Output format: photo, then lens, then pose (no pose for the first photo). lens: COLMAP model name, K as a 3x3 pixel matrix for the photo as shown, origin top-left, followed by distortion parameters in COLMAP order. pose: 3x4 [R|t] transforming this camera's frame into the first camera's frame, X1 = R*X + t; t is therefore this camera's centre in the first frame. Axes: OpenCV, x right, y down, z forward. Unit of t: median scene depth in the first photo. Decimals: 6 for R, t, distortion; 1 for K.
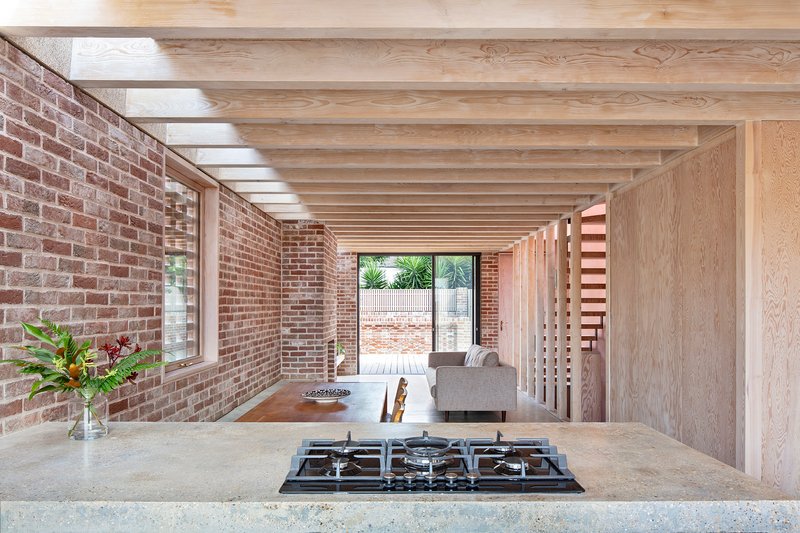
lens RADIAL K [[554.9, 0, 412.2], [0, 554.9, 306.3], [0, 0, 1]] dist [-0.007685, -0.004223]
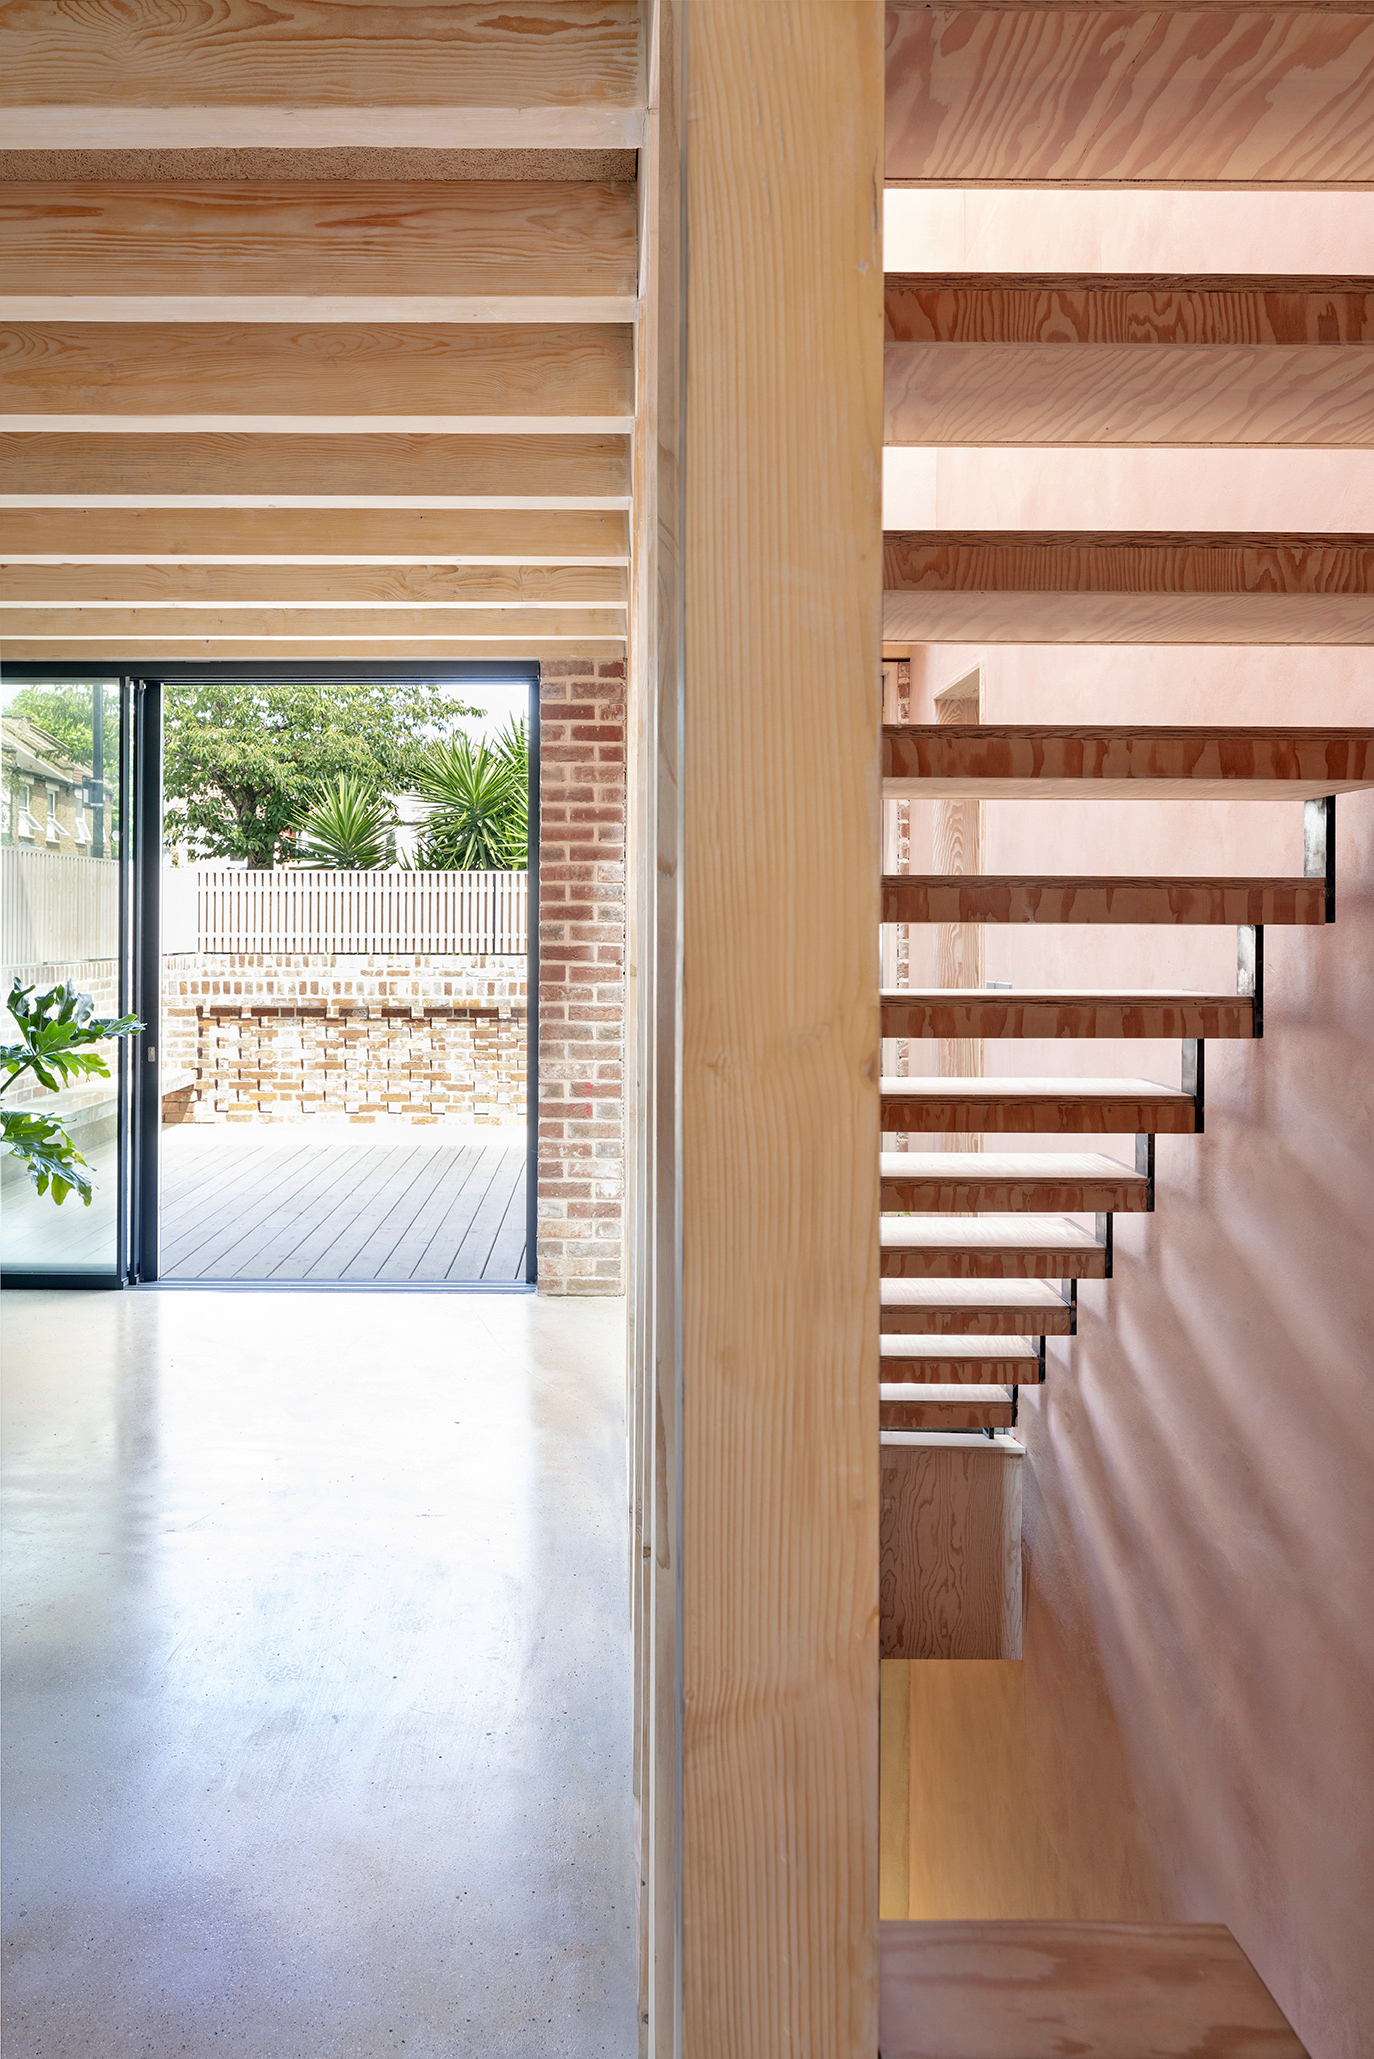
lens RADIAL K [[1428.1, 0, 683.1], [0, 1428.1, 1026.6], [0, 0, 1]] dist [-0.007685, -0.004223]
pose [[0.999353, -0.000980, 0.035946, 0.108359], [-0.001504, 0.997614, 0.069020, -0.003163], [-0.035927, -0.069029, 0.996968, 0.343476]]
